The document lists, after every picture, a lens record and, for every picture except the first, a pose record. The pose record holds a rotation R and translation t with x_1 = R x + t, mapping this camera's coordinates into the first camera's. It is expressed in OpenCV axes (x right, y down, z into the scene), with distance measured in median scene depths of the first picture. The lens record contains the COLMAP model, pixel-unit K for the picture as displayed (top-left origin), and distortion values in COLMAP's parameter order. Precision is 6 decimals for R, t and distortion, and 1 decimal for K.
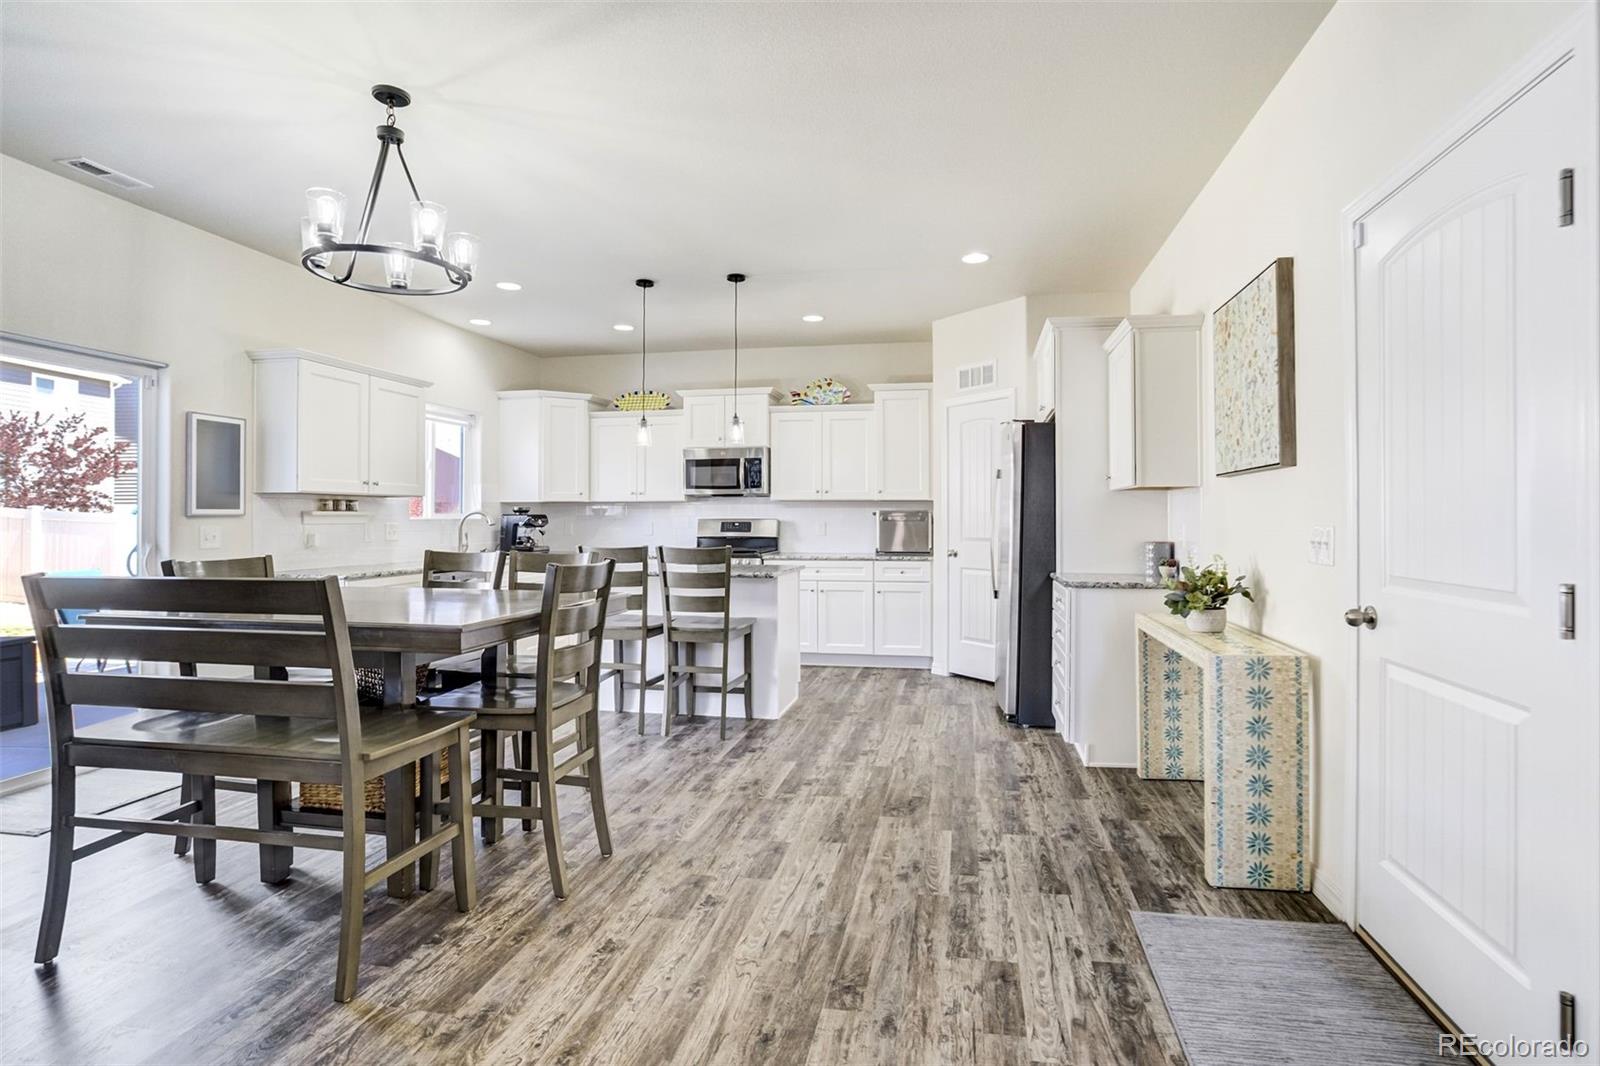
lens RADIAL K [[774.3, 0, 845.1], [0, 774.3, 536.4], [0, 0, 1]] dist [-0.024968, 0.063146]
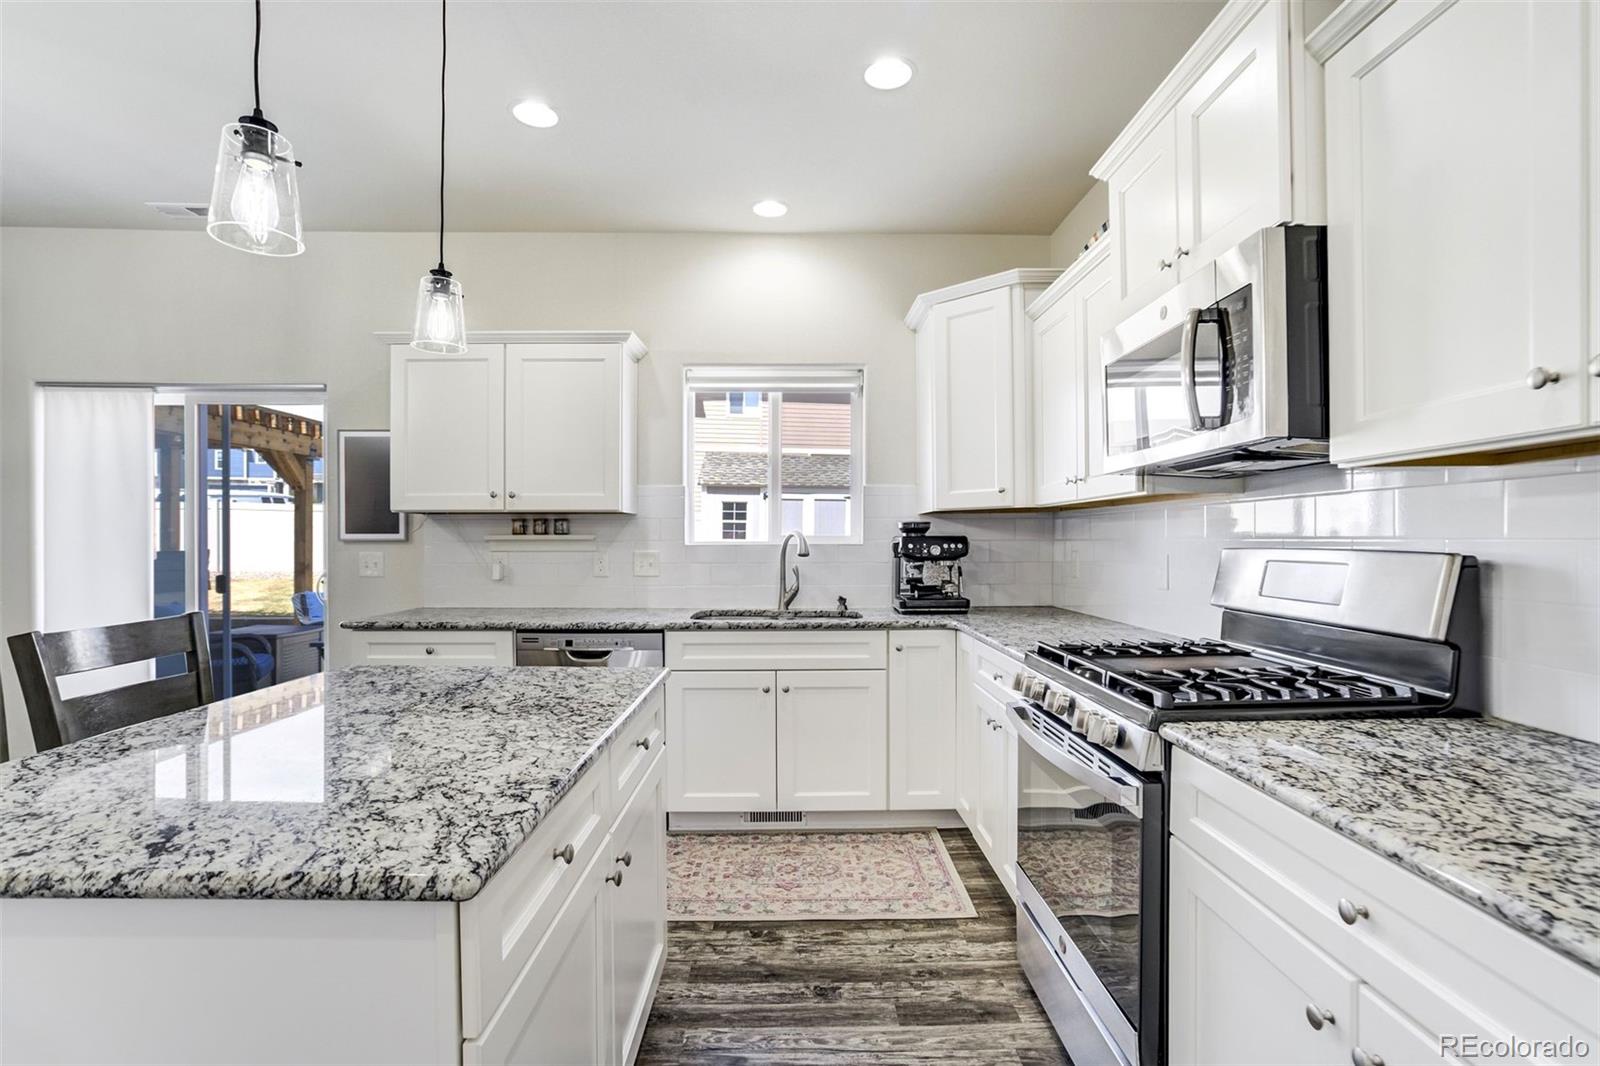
lens RADIAL K [[766.6, 0, 800.5], [0, 766.6, 529.7], [0, 0, 1]] dist [-0.070078, 0.042816]
pose [[0.180357, -0.017768, -0.983441, 0.092109], [-0.021111, 0.999537, -0.021931, -0.021037], [0.983375, 0.024716, 0.179898, 0.889899]]
